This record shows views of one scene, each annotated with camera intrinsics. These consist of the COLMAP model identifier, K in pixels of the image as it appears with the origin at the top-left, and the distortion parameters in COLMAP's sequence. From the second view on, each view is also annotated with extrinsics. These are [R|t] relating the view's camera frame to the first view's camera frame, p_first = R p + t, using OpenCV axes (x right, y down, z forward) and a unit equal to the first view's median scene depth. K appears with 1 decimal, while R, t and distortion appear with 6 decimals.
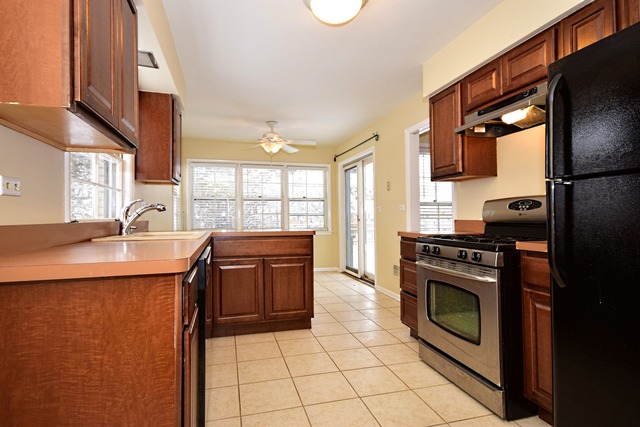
lens RADIAL K [[336.4, 0, 320.0], [0, 336.4, 213.5], [0, 0, 1]] dist [0.003355, -0.000287]
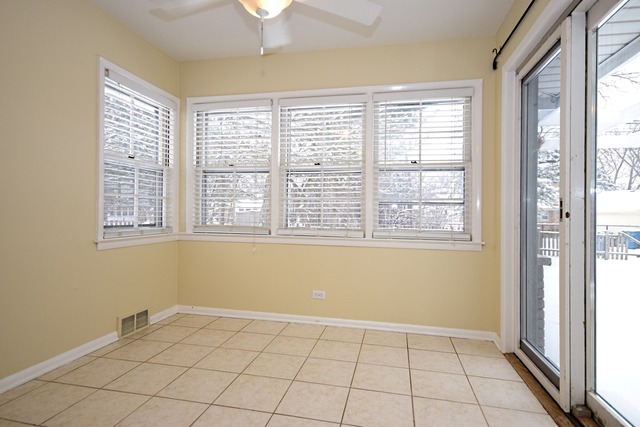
lens RADIAL K [[336.4, 0, 320.0], [0, 336.4, 213.5], [0, 0, 1]] dist [0.003355, -0.000287]
pose [[0.880730, 0.016879, -0.473317, 0.118923], [-0.009489, 0.999793, 0.017996, 0.027717], [0.473523, -0.011358, 0.880708, 1.193264]]
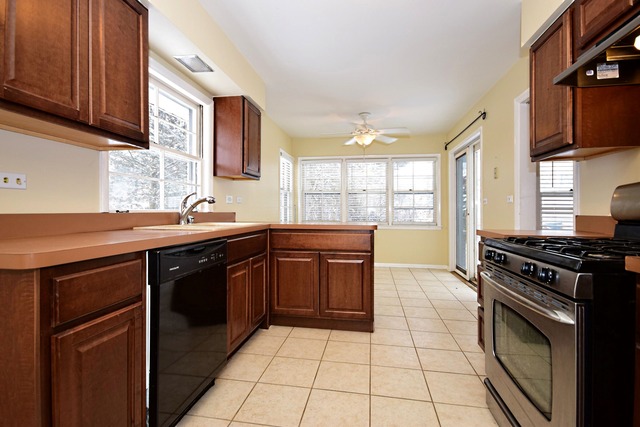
lens RADIAL K [[307.7, 0, 317.1], [0, 307.7, 212.7], [0, 0, 1]] dist [0.020658, -0.013964]
pose [[0.900892, 0.010070, -0.433926, 0.206824], [-0.002419, 0.999832, 0.018181, 0.003423], [0.434037, -0.015329, 0.900765, 0.199042]]
